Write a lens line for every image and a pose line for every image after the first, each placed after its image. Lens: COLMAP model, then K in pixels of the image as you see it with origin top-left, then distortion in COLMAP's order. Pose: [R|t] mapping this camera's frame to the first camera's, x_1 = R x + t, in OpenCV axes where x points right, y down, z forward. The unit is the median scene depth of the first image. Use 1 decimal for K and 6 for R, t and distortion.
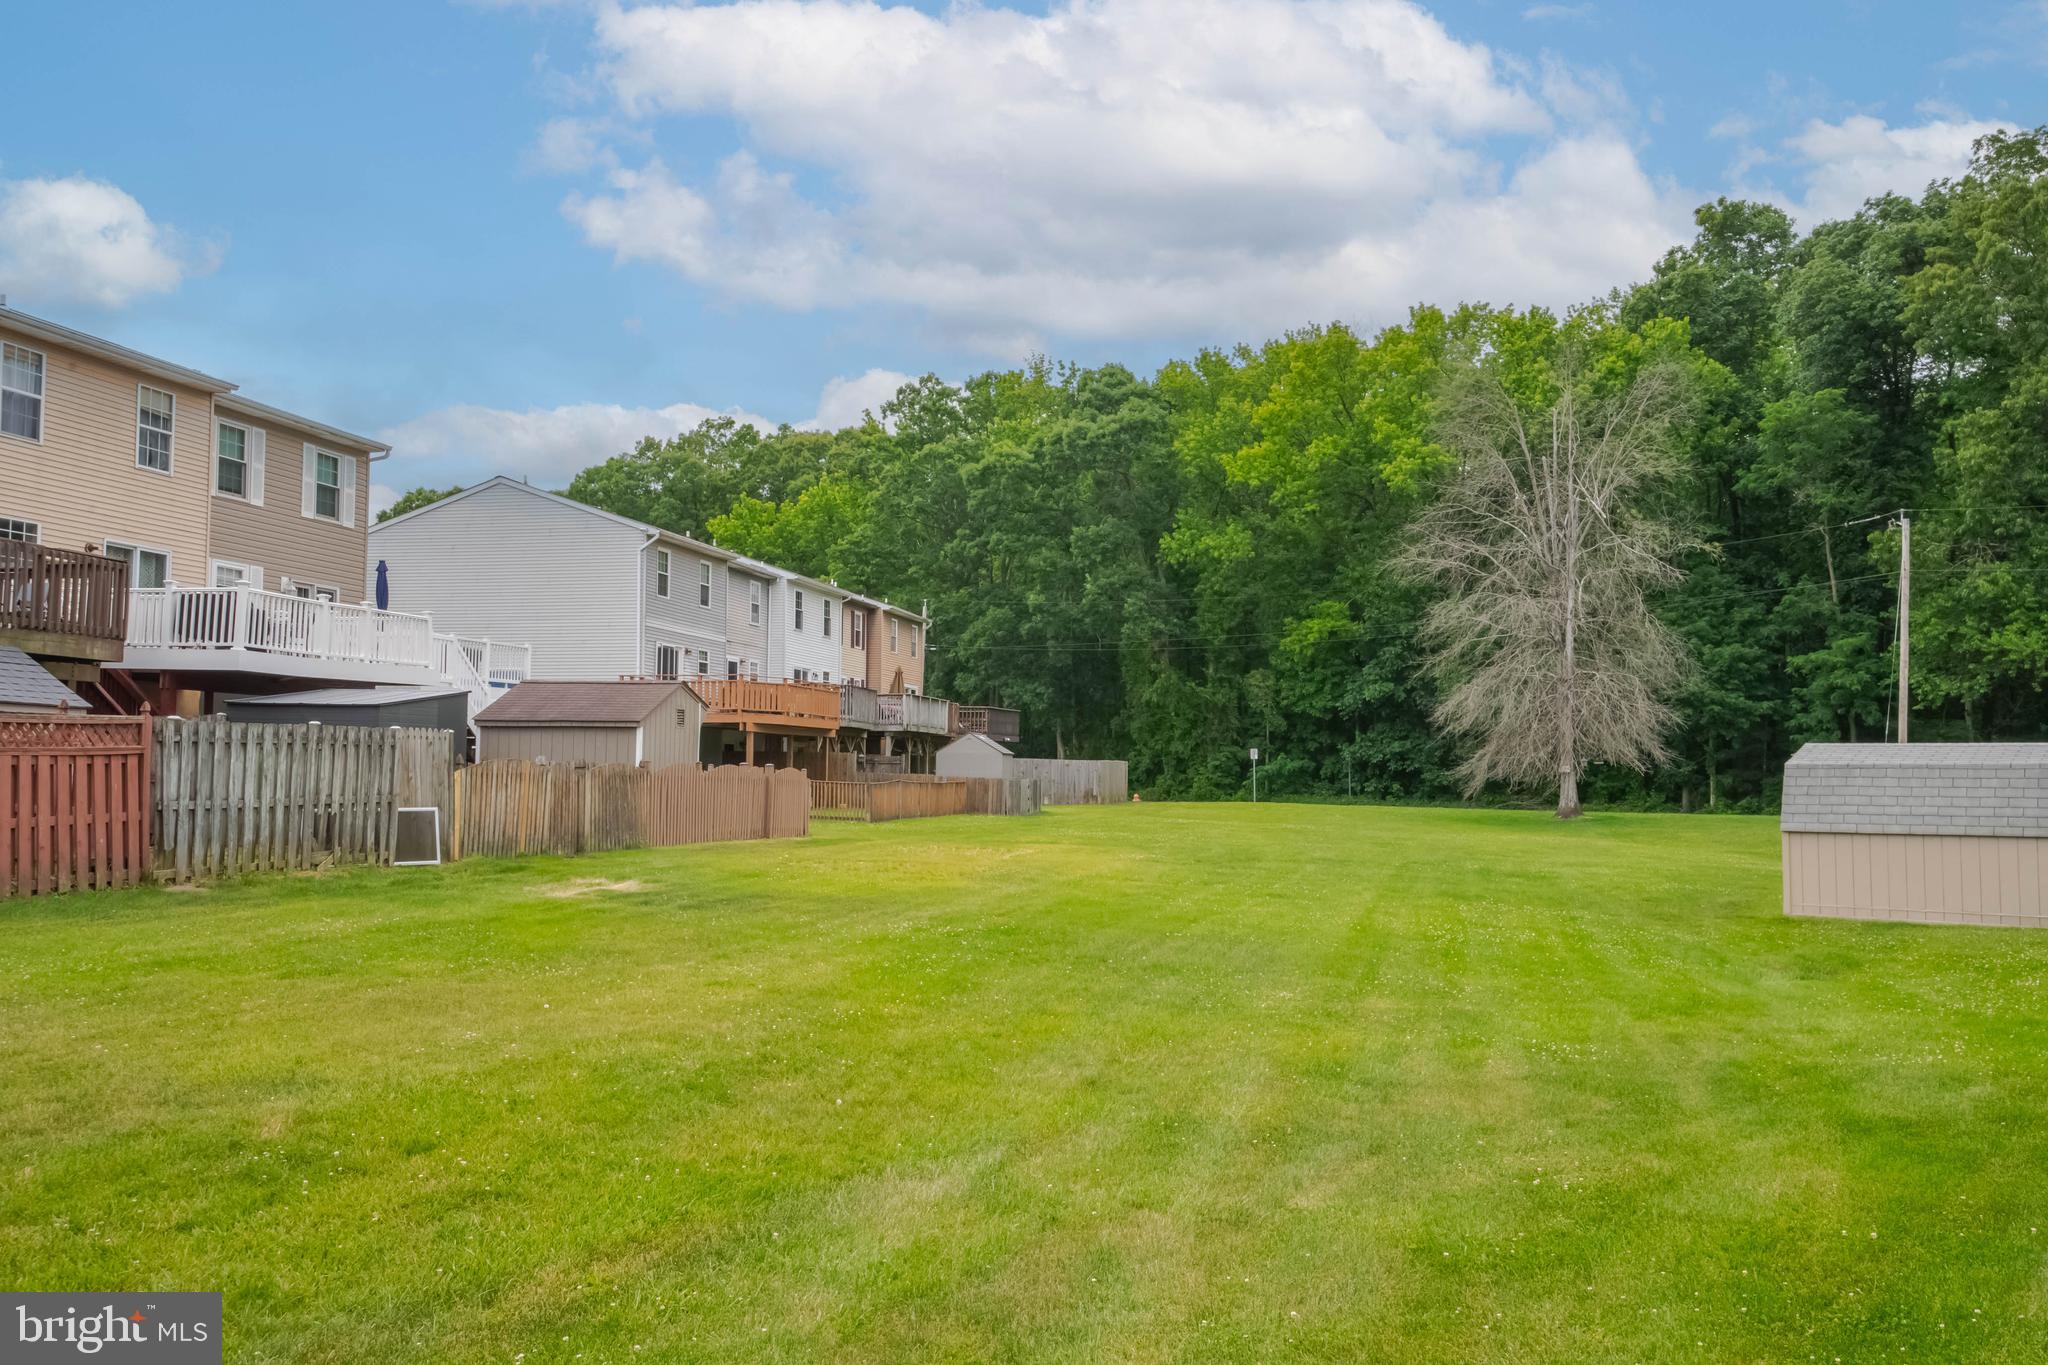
lens RADIAL K [[1569.8, 0, 1029.3], [0, 1569.8, 686.4], [0, 0, 1]] dist [0.013513, 0.023150]
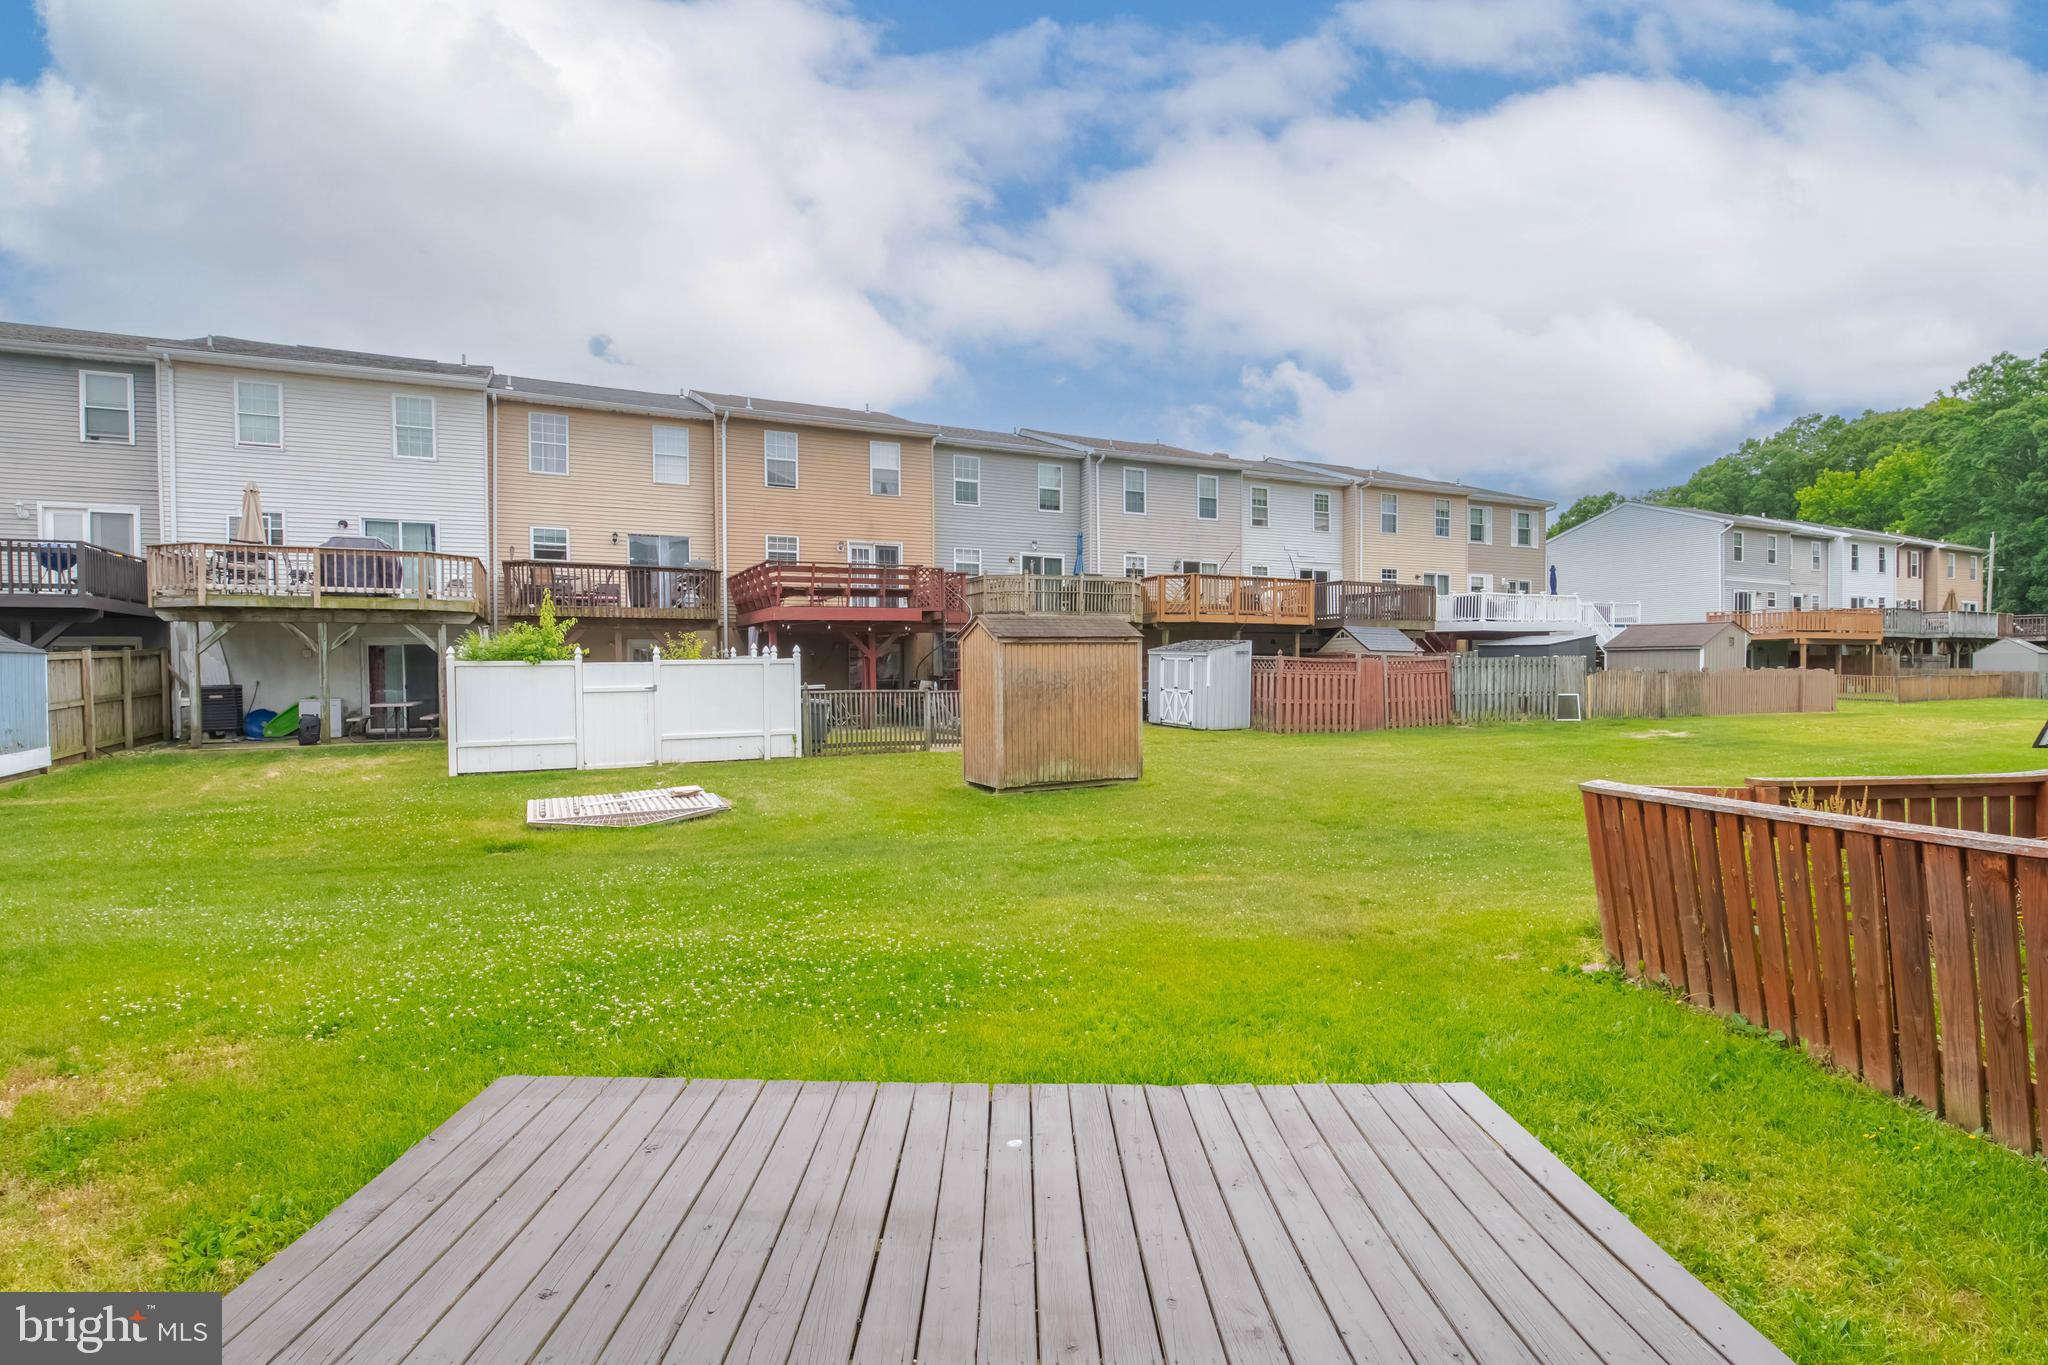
lens RADIAL K [[945.6, 0, 1036.4], [0, 945.6, 707.5], [0, 0, 1]] dist [-0.008883, -0.004279]
pose [[0.616925, 0.015299, -0.786873, 0.109334], [0.060362, 0.995946, 0.066689, -0.020948], [0.784704, -0.088640, 0.613501, -0.220860]]
